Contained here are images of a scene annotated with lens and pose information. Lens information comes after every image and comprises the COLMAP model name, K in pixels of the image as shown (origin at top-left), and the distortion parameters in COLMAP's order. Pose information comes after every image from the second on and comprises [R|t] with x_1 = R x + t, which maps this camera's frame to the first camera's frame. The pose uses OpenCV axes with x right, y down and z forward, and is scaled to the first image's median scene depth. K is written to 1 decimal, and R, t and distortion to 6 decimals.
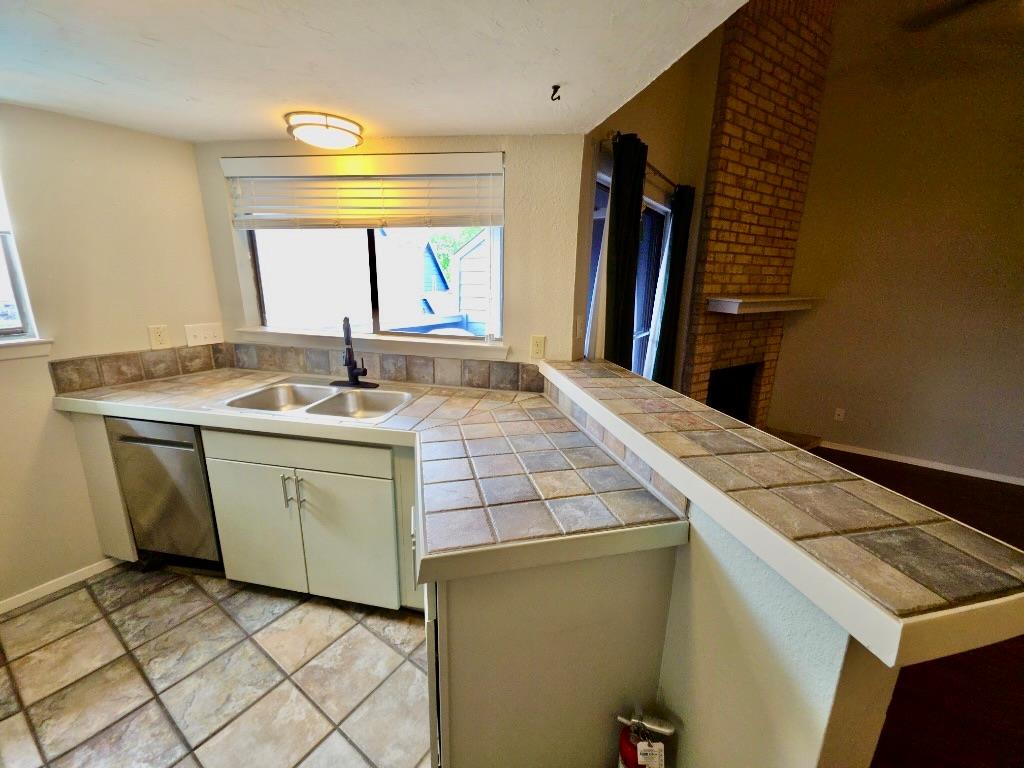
lens RADIAL K [[407.6, 0, 516.9], [0, 407.6, 380.5], [0, 0, 1]] dist [0.009763, -0.004650]
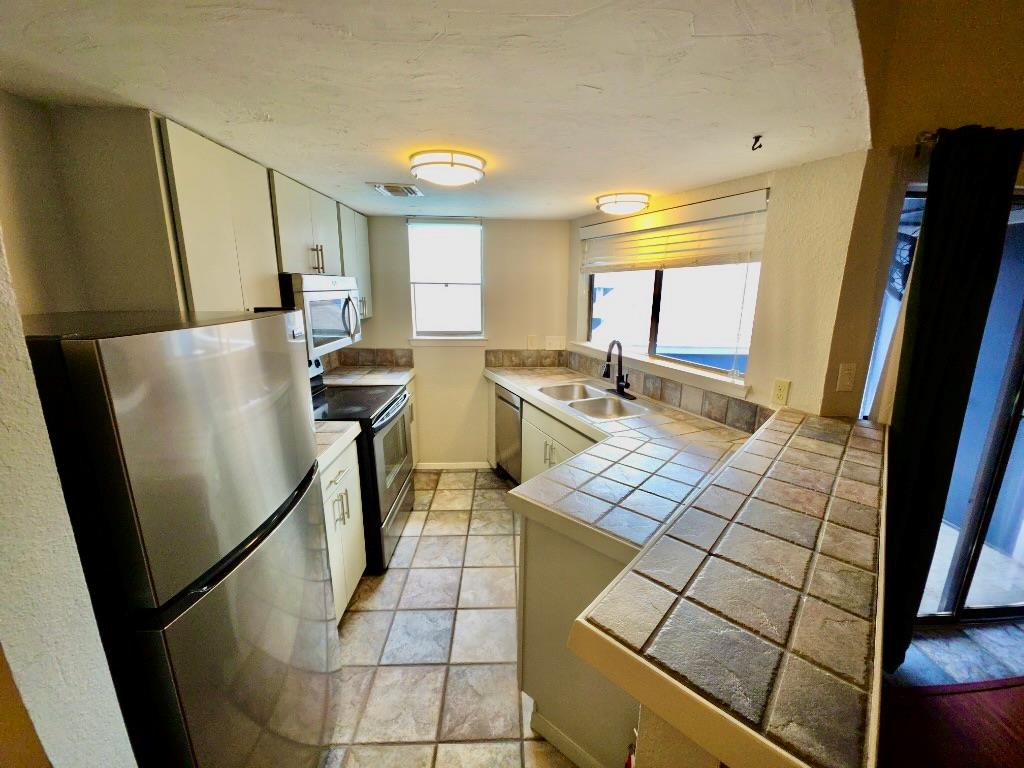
lens RADIAL K [[407.6, 0, 518.0], [0, 407.6, 382.5], [0, 0, 1]] dist [0.009763, -0.004650]
pose [[0.580271, 0.170819, -0.796308, 0.441413], [-0.198443, 0.977943, 0.065176, -0.047199], [0.789877, 0.120201, 0.601370, -0.003346]]
